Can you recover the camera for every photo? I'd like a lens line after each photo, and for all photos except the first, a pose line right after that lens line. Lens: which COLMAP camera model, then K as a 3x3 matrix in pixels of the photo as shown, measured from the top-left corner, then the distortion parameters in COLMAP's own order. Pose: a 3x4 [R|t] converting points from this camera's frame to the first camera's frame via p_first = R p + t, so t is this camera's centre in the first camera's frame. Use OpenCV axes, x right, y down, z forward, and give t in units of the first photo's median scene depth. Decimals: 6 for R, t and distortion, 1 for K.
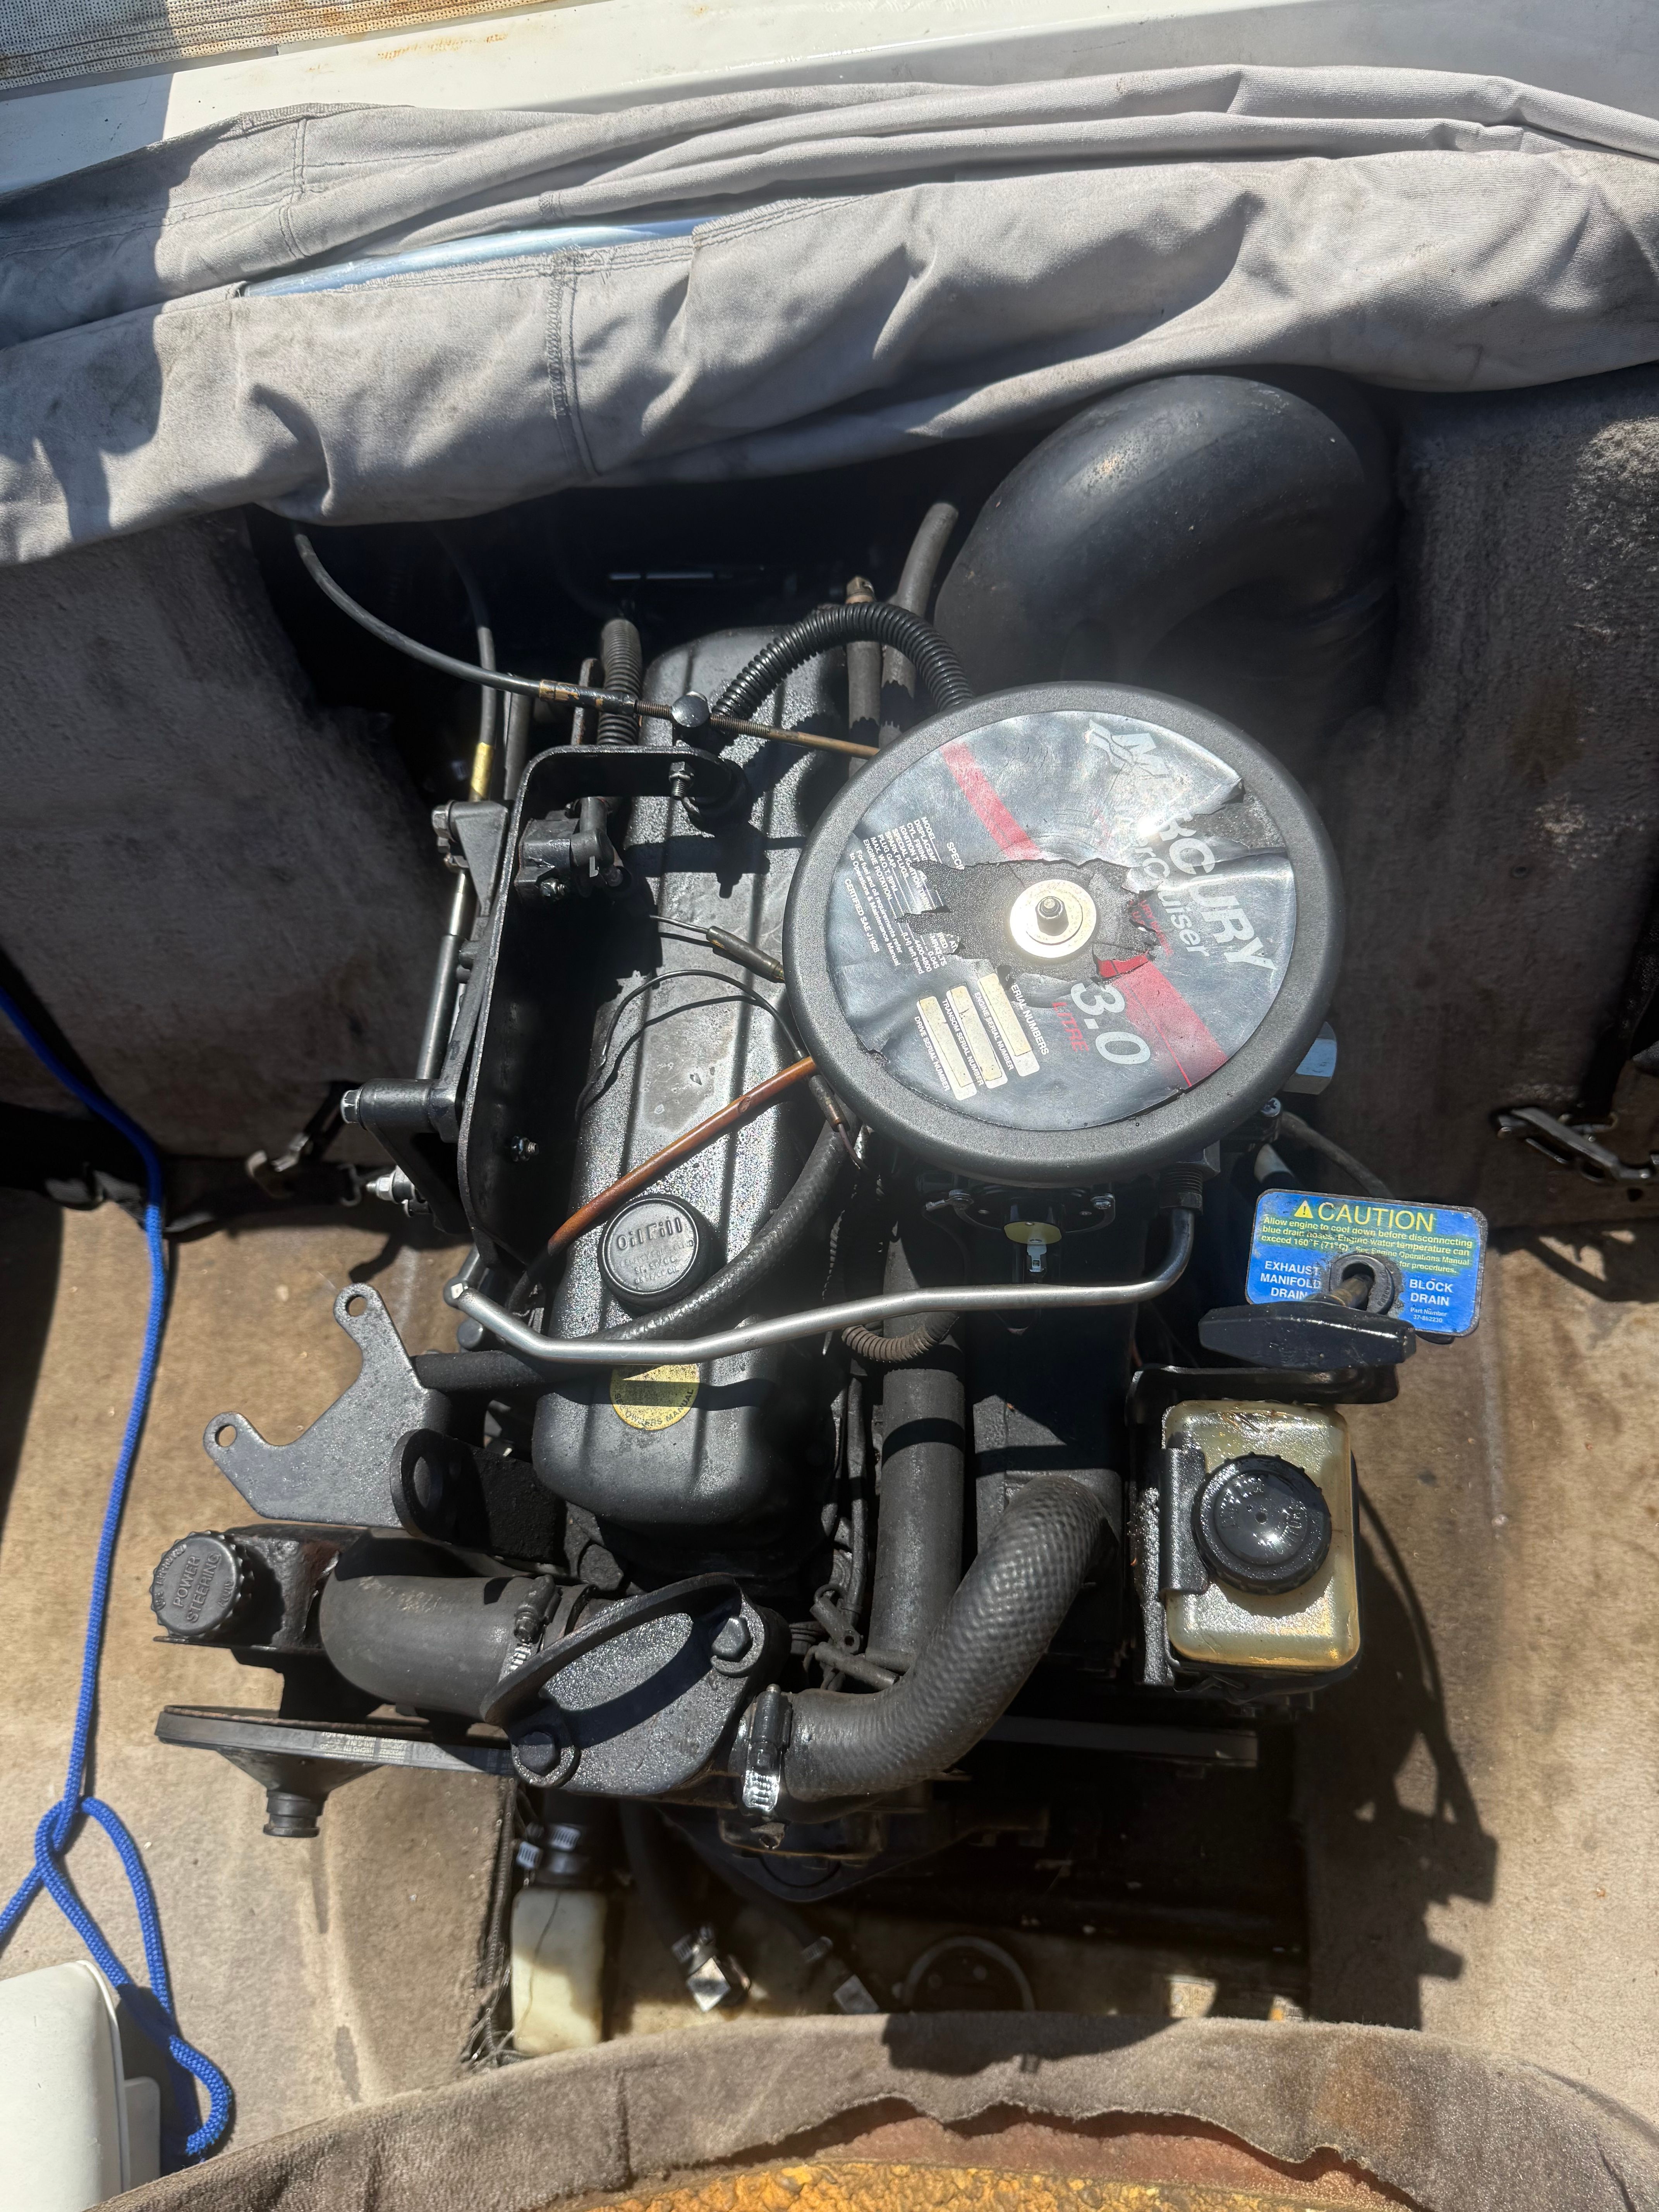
lens RADIAL K [[1582.4, 0, 825.9], [0, 1582.4, 1093.7], [0, 0, 1]] dist [0.063718, -0.110187]
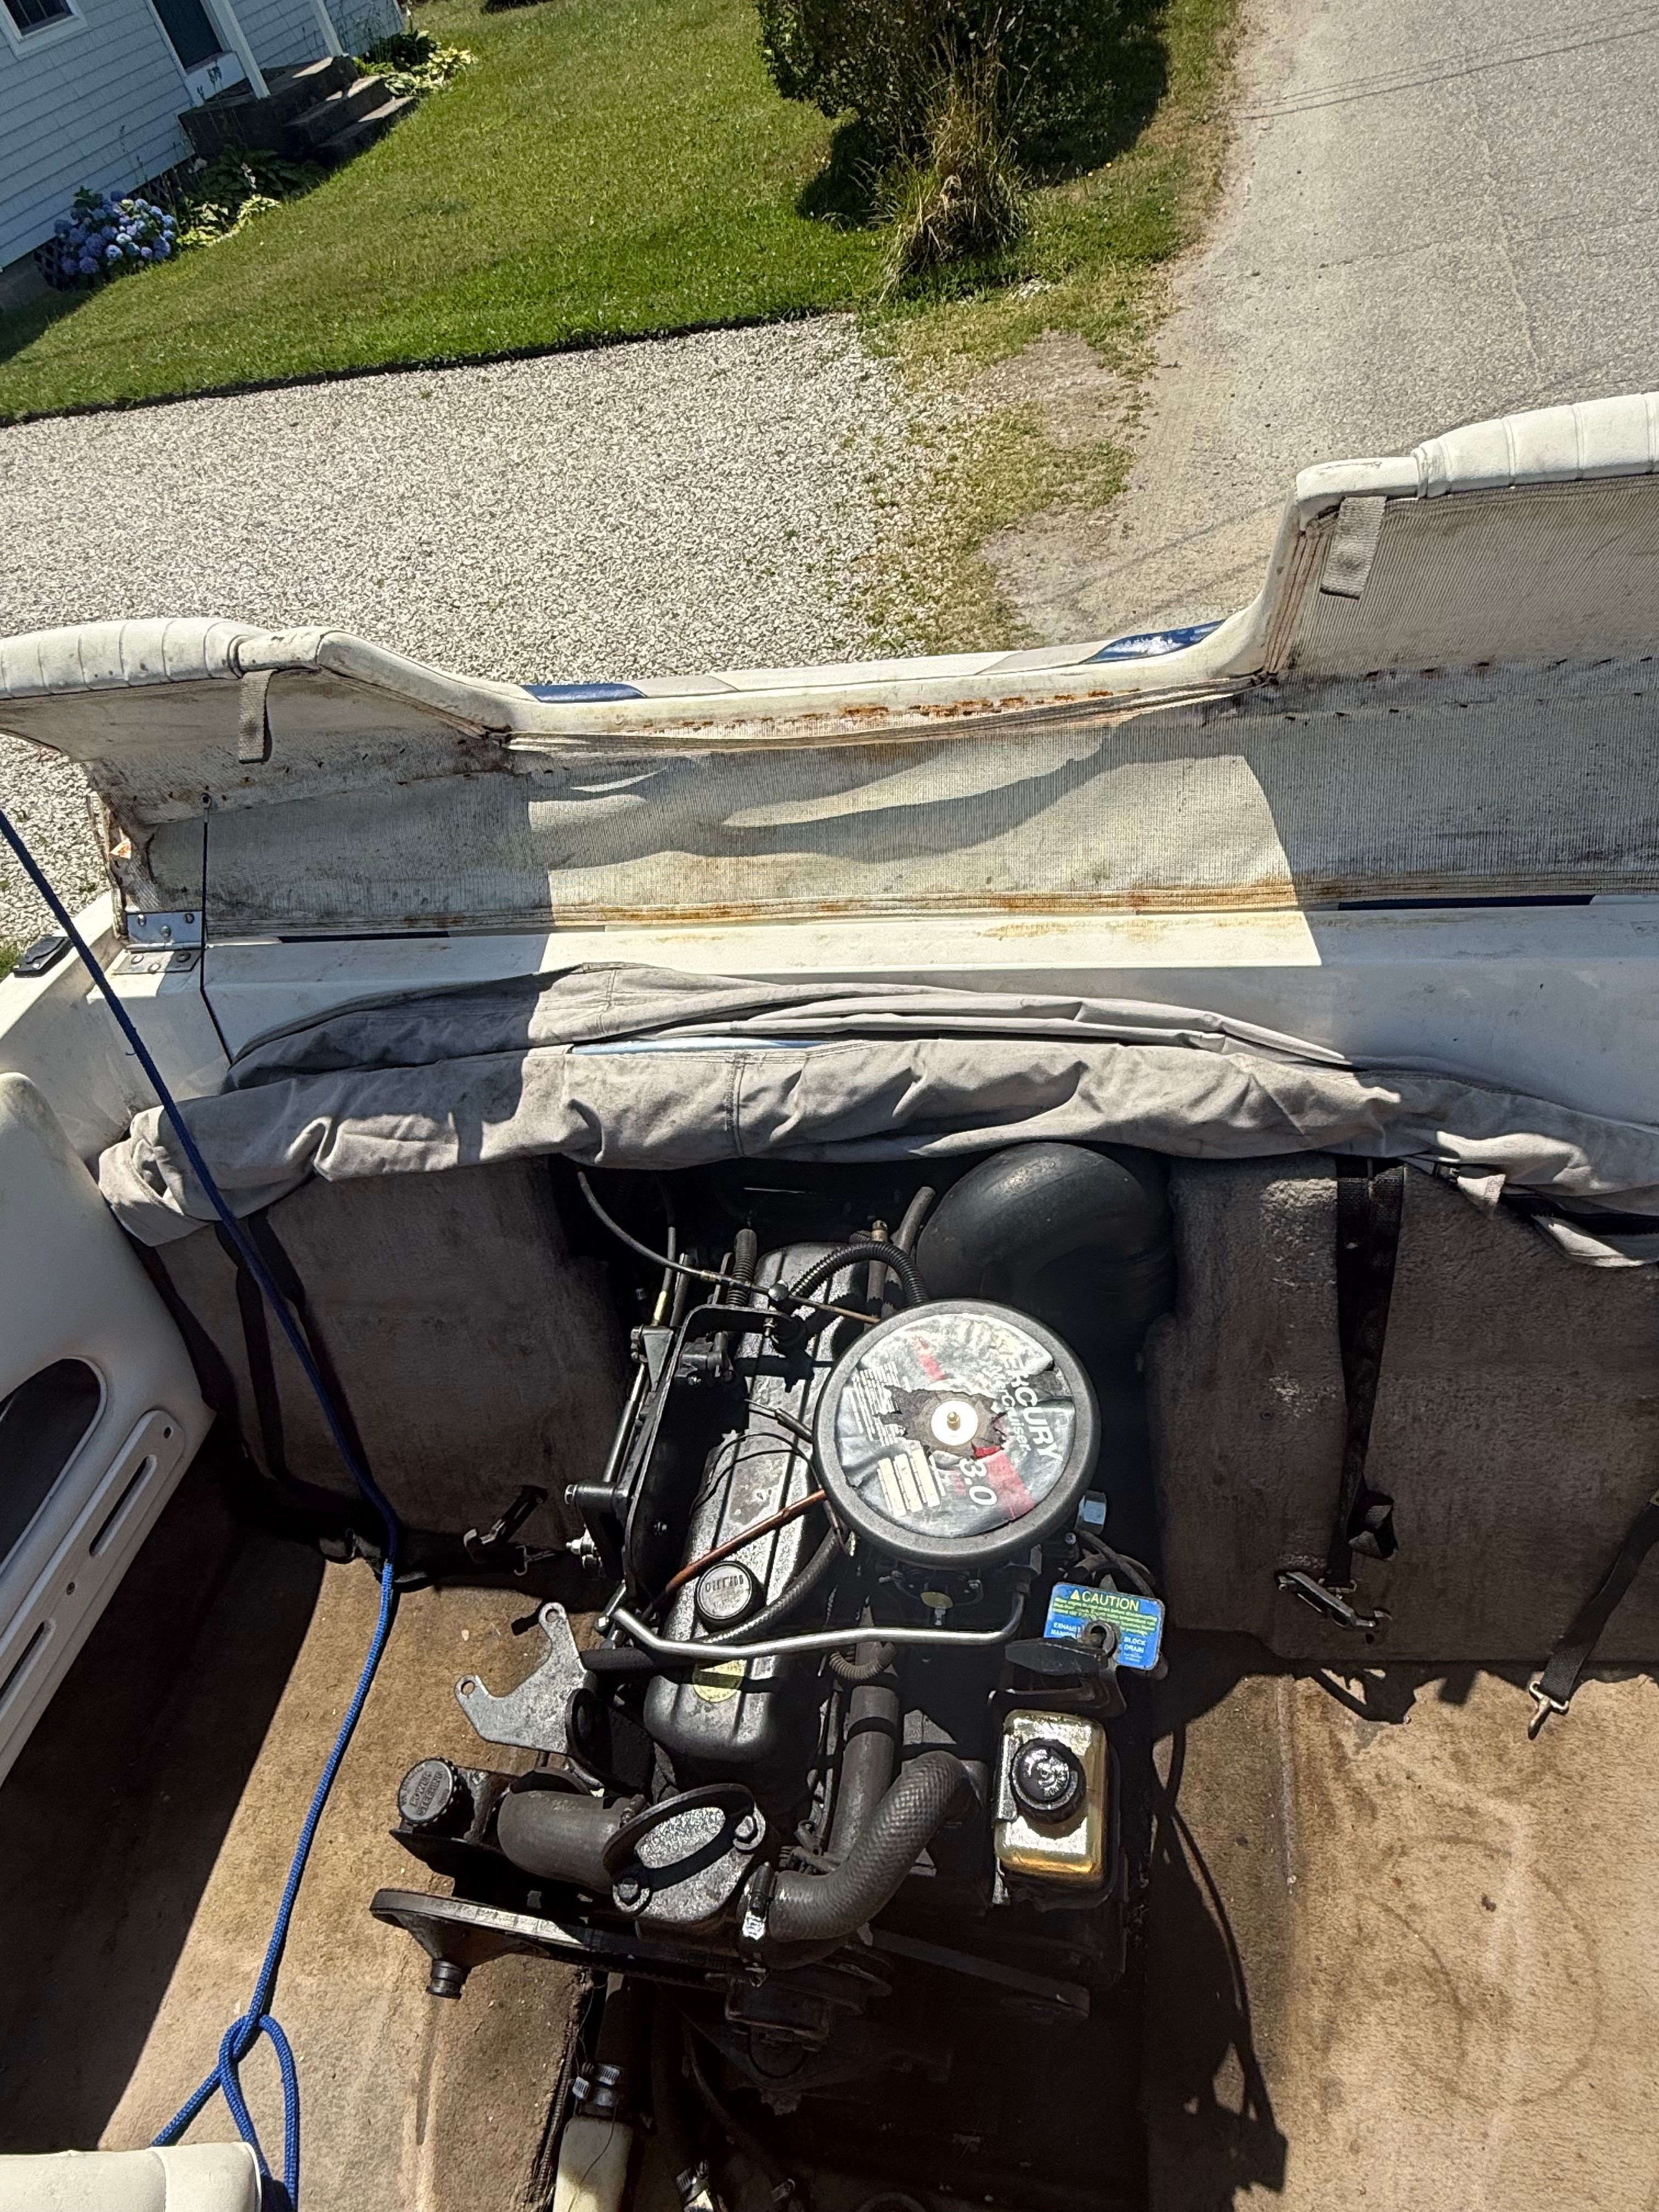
lens RADIAL K [[1289.0, 0, 836.9], [0, 1289.0, 1102.8], [0, 0, 1]] dist [-0.000934, -0.000542]
pose [[0.995624, 0.073657, -0.057518, 0.047980], [-0.088335, 0.942634, -0.321930, 0.029154], [0.030505, 0.325602, 0.945015, -0.449072]]
